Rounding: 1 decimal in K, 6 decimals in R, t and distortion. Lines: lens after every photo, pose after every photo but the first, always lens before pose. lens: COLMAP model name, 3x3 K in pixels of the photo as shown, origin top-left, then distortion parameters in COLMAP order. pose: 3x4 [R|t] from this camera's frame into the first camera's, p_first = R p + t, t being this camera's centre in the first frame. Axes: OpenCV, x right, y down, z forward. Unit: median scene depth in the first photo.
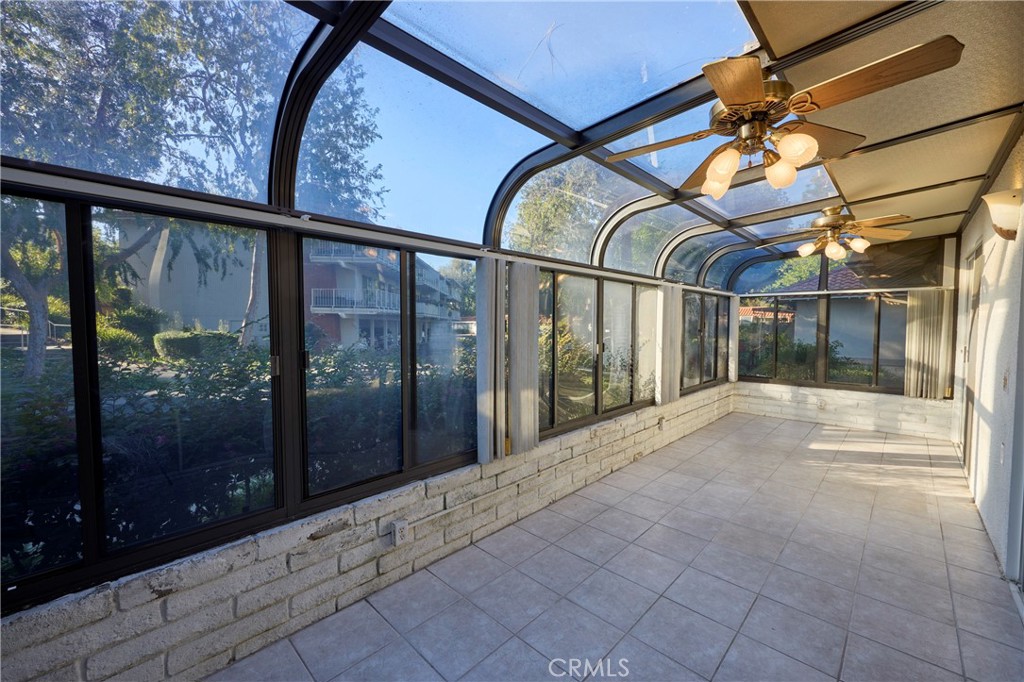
lens RADIAL K [[410.0, 0, 513.7], [0, 410.0, 342.1], [0, 0, 1]] dist [0.001889, 0.000111]
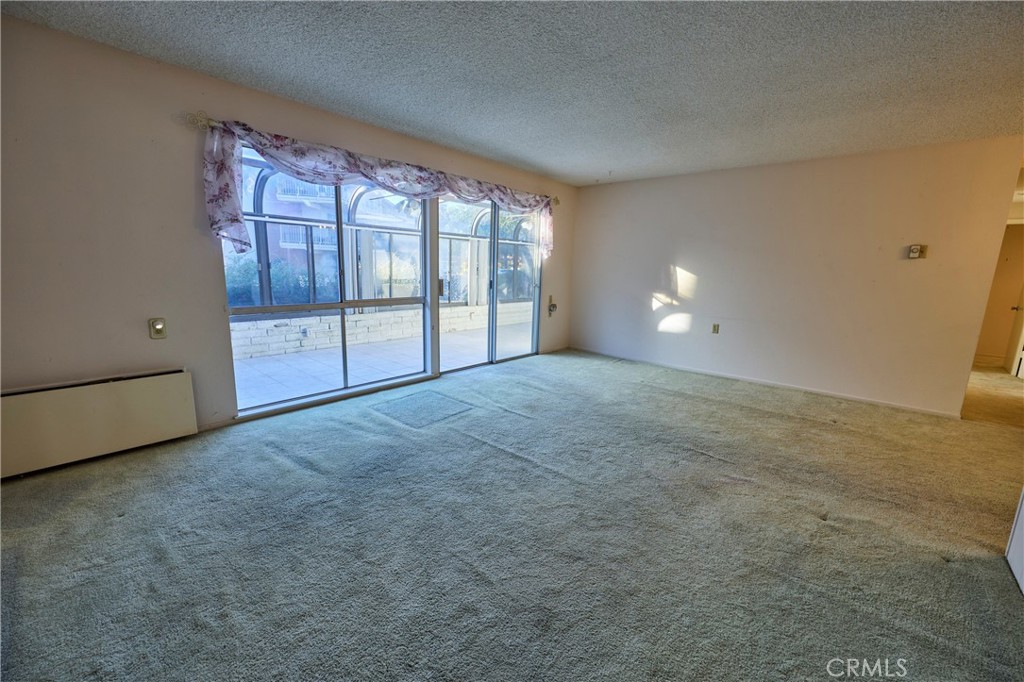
lens RADIAL K [[413.6, 0, 512.0], [0, 413.6, 341.0], [0, 0, 1]] dist [-0.001712, -0.000223]
pose [[0.998853, 0.020782, 0.043130, 1.006979], [-0.026391, 0.990648, 0.133863, 0.126282], [-0.039945, -0.134848, 0.990061, -1.880160]]
